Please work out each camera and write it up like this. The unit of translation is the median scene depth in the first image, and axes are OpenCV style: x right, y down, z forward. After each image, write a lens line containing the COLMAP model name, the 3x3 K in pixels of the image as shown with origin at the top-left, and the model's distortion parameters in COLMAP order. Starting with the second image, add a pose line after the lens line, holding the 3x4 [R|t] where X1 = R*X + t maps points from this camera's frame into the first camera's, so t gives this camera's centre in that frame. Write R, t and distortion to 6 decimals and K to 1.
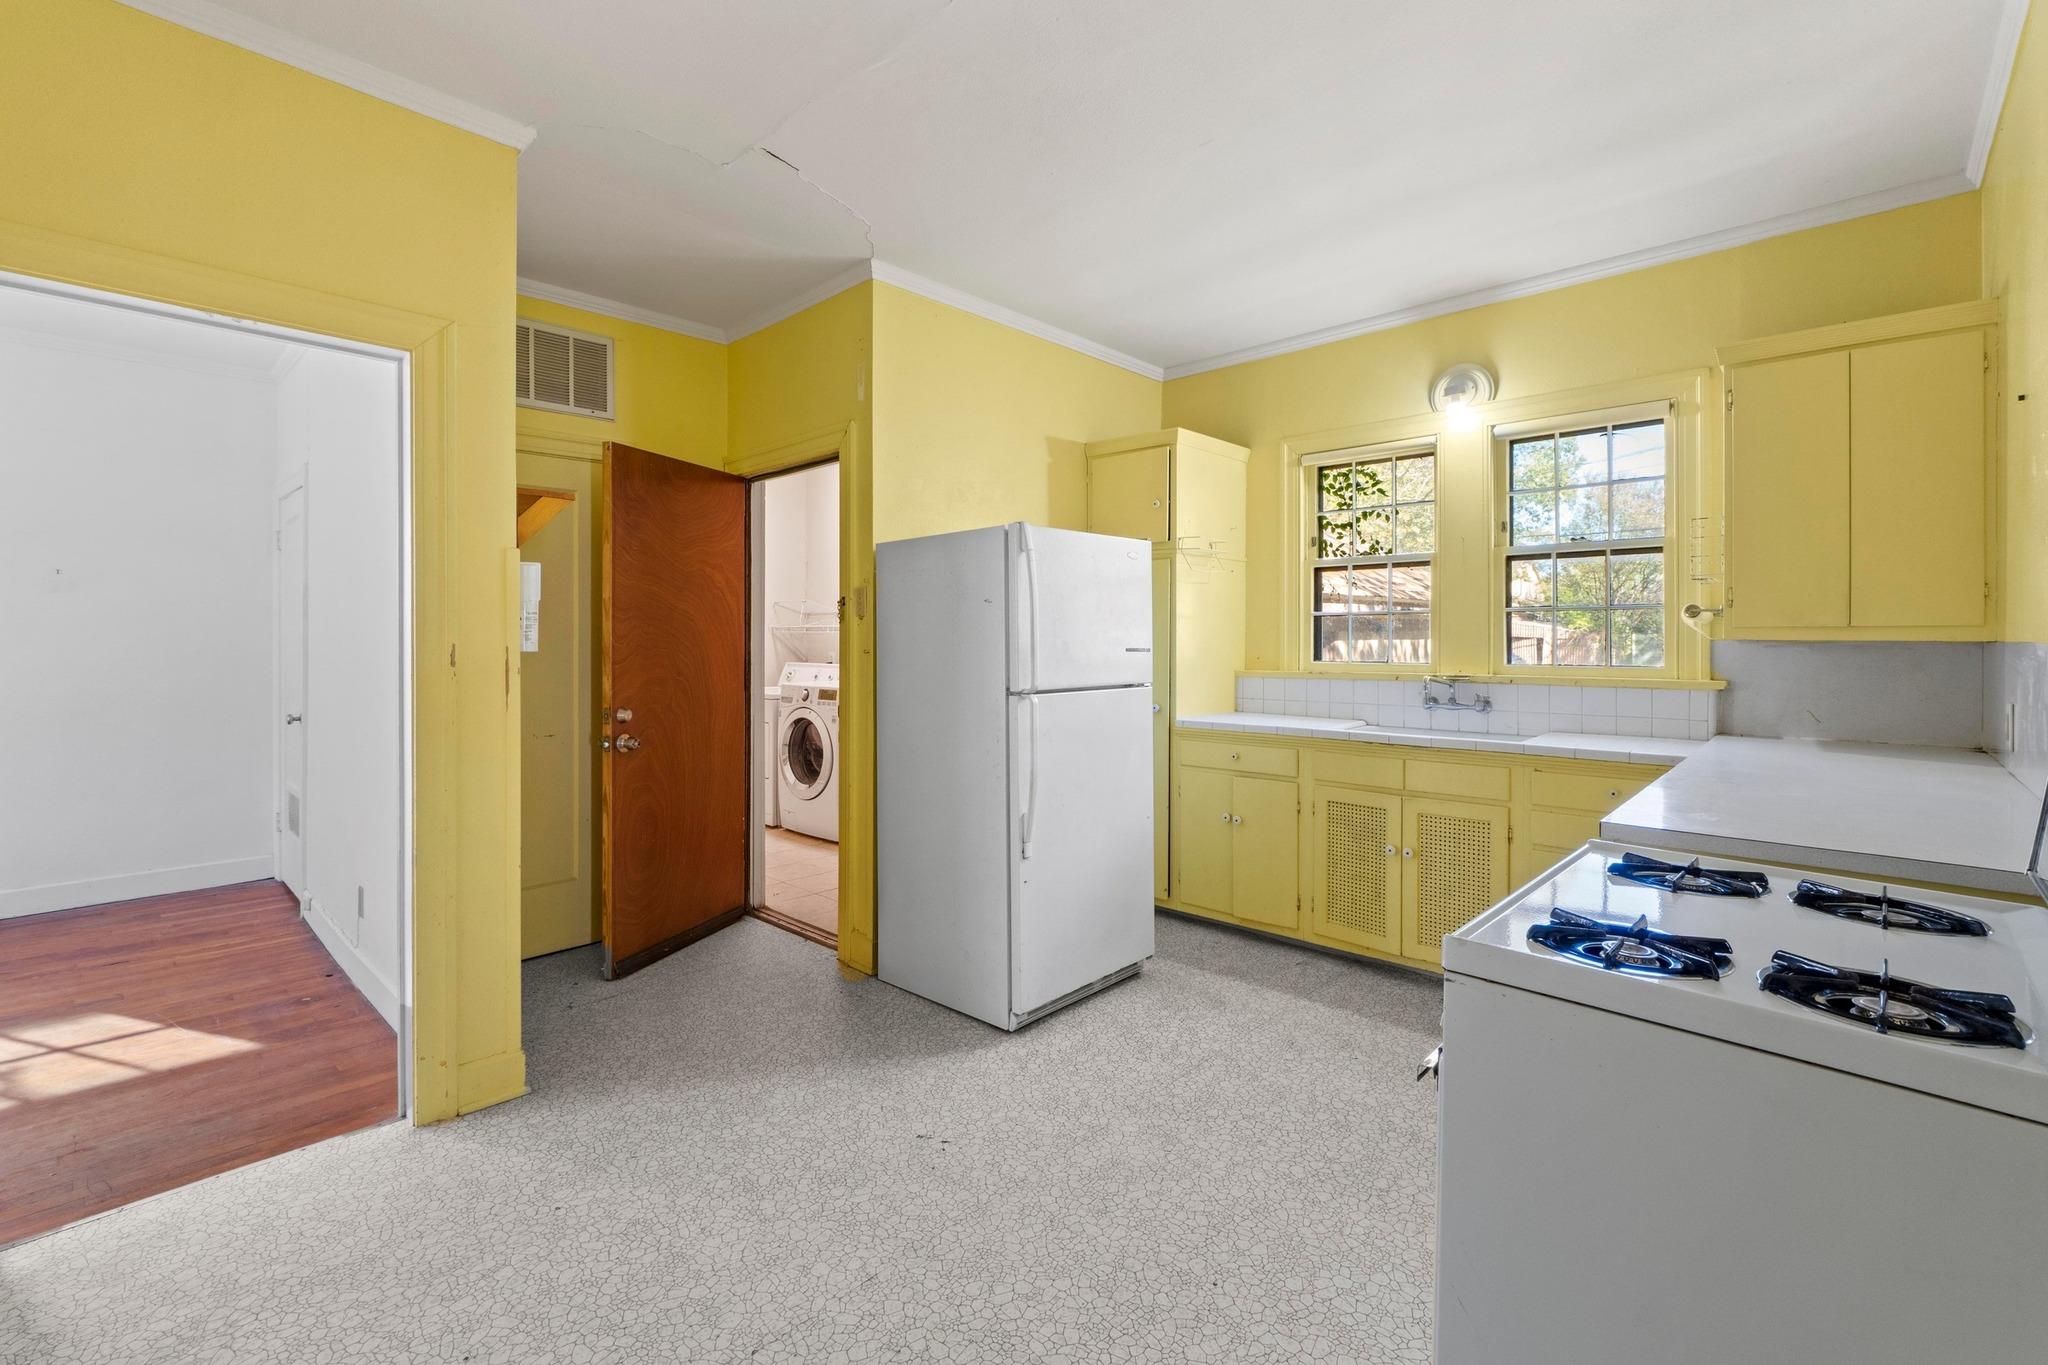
lens RADIAL K [[889.5, 0, 1032.4], [0, 889.5, 646.5], [0, 0, 1]] dist [-0.008533, 0.000645]
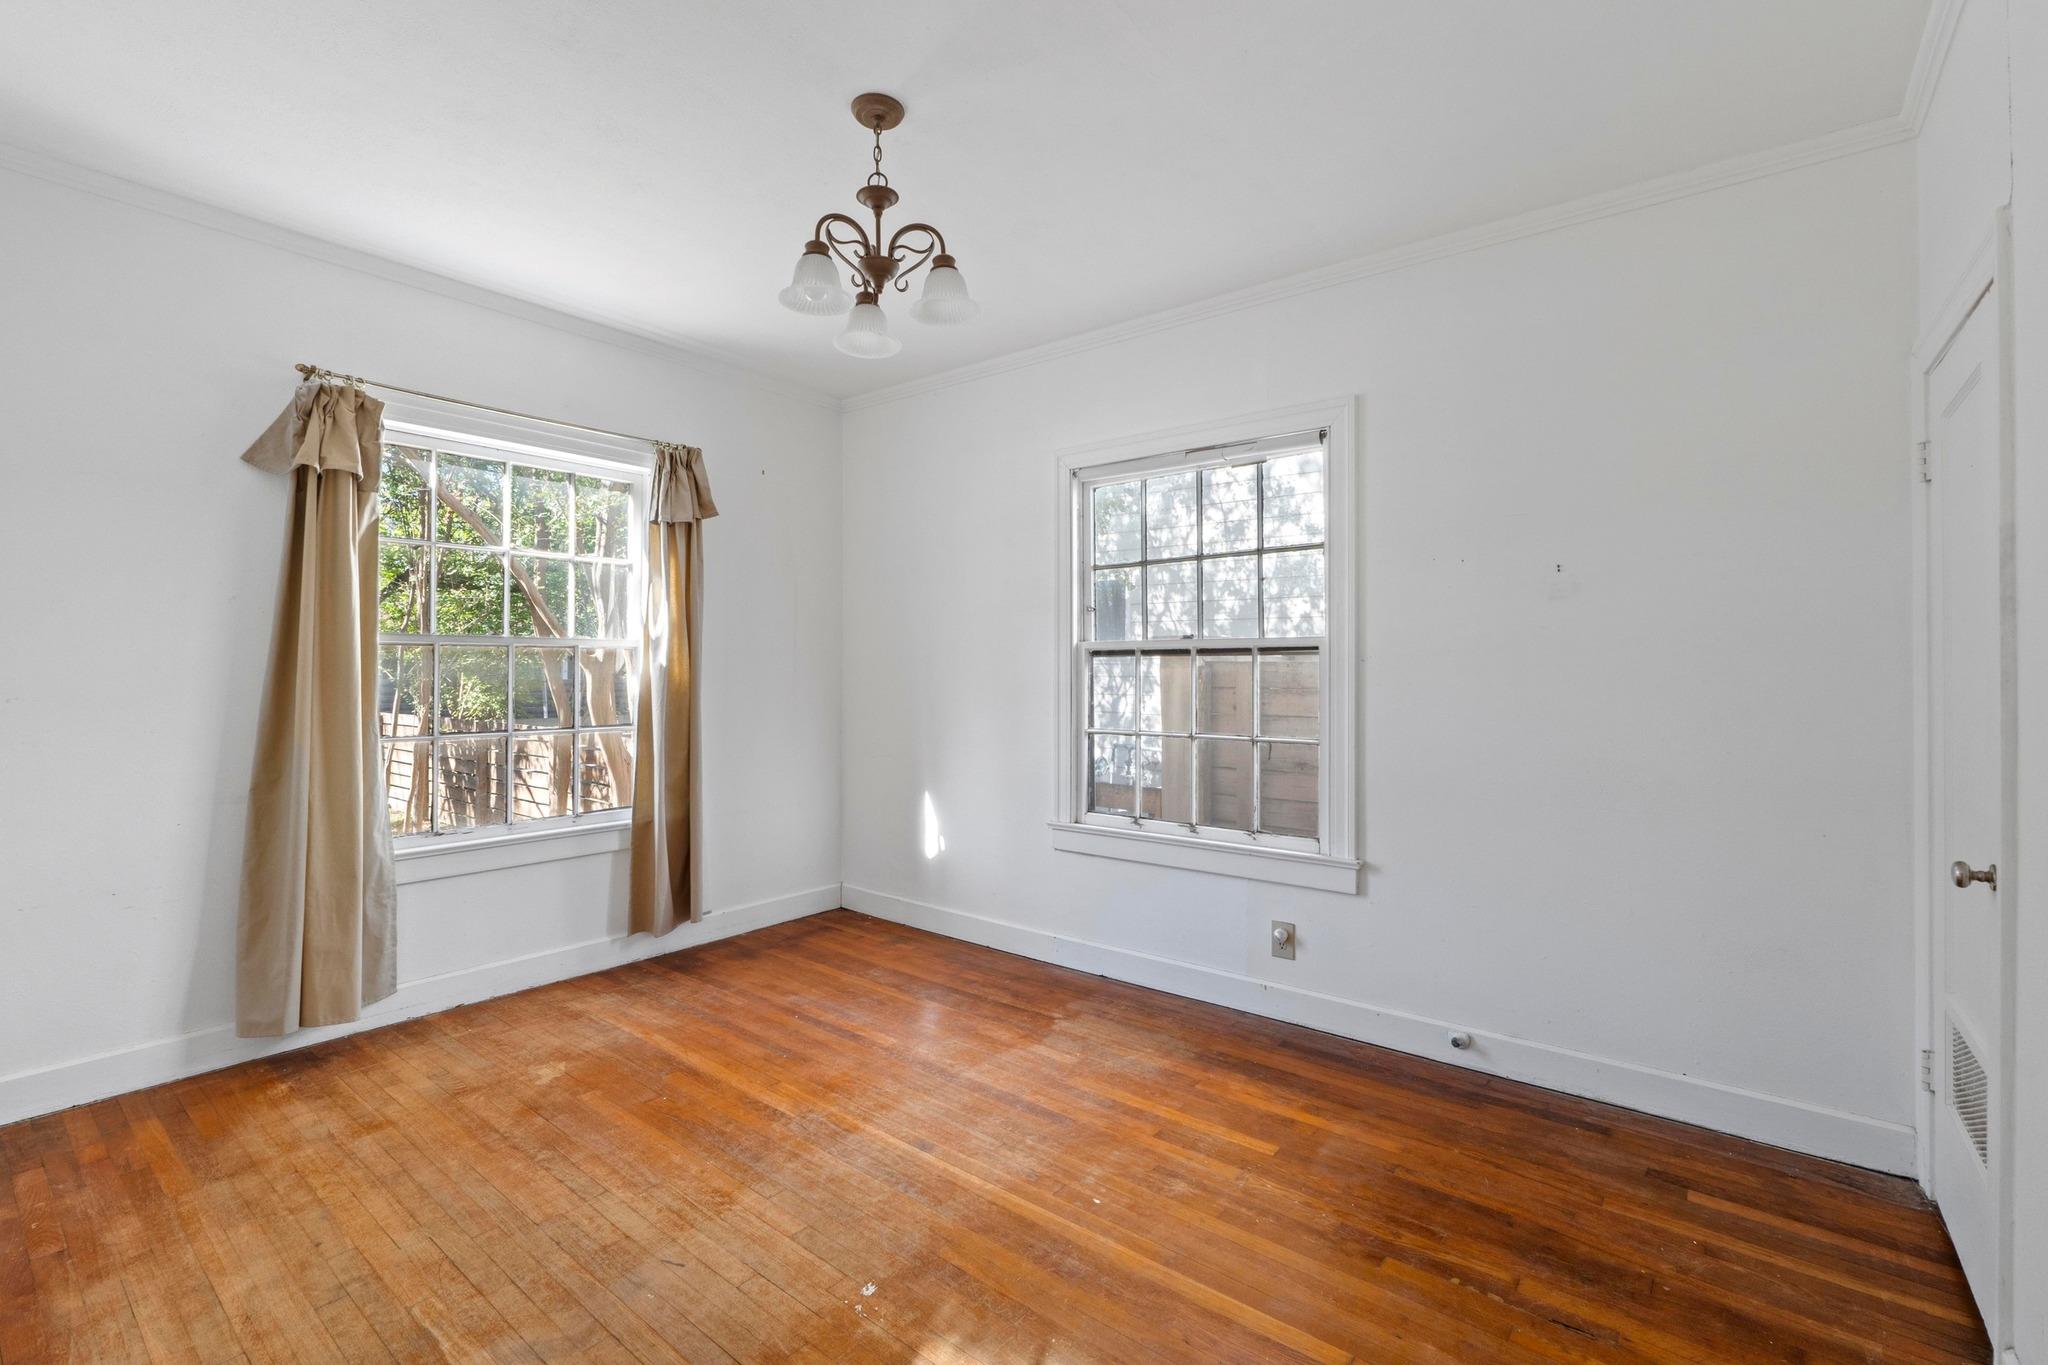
lens RADIAL K [[889.5, 0, 1032.4], [0, 889.5, 646.5], [0, 0, 1]] dist [-0.008533, 0.000645]
pose [[0.079028, -0.024200, -0.996579, -0.485946], [-0.016689, 0.999533, -0.025595, -0.003275], [0.996733, 0.018654, 0.078587, 0.562945]]
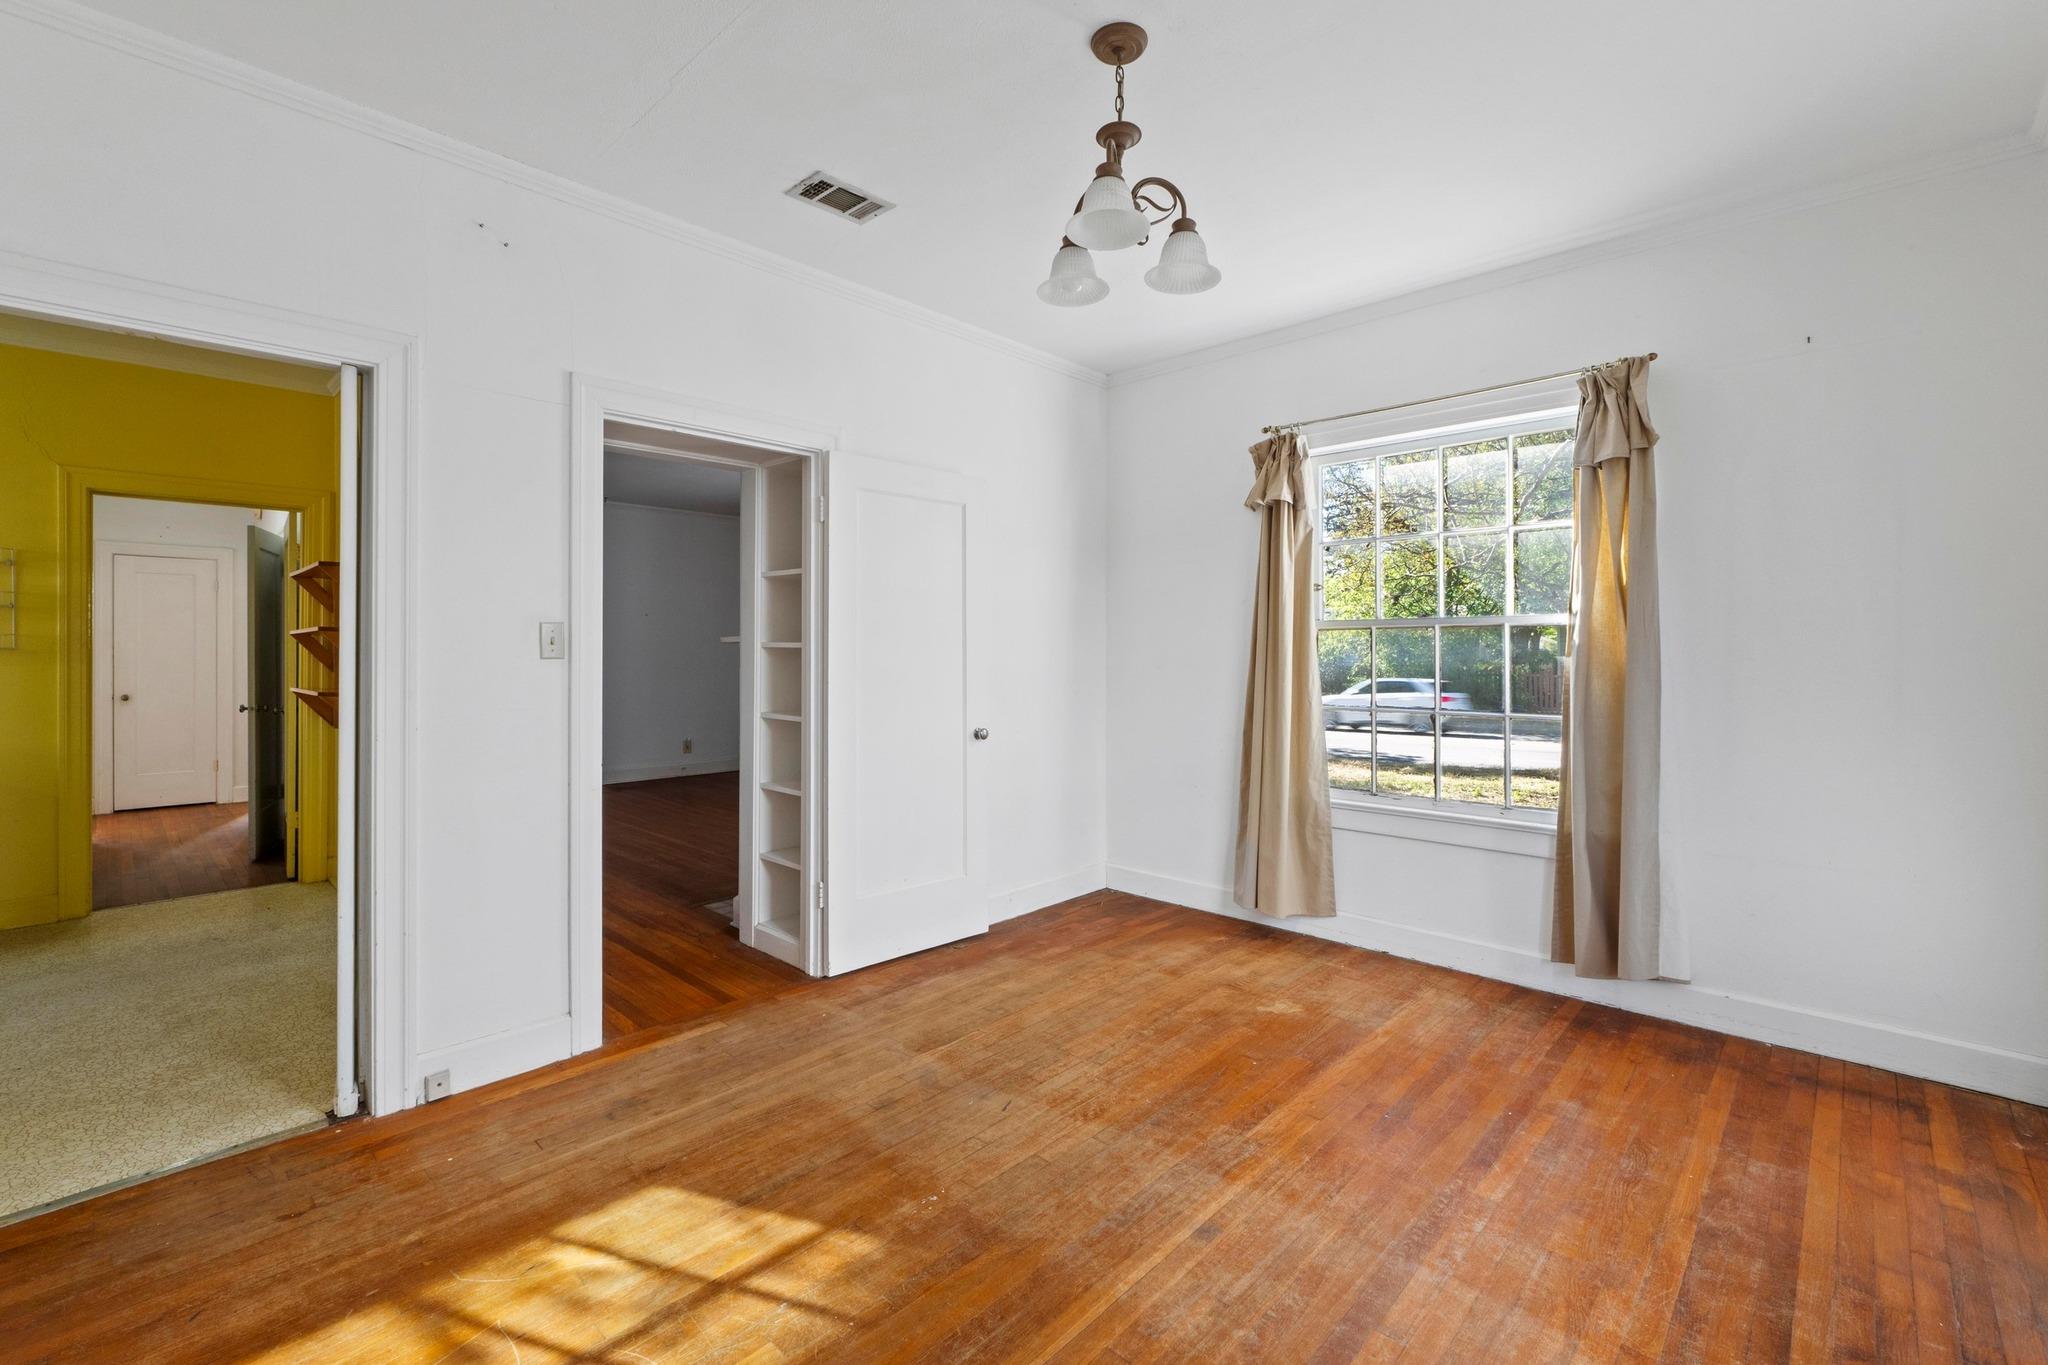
lens RADIAL K [[889.5, 0, 1032.4], [0, 889.5, 646.5], [0, 0, 1]] dist [-0.008533, 0.000645]
pose [[-0.999955, -0.000068, 0.009440, -1.004319], [0.000011, 0.999965, 0.008338, -0.006141], [-0.009440, 0.008338, -0.999921, 1.027300]]
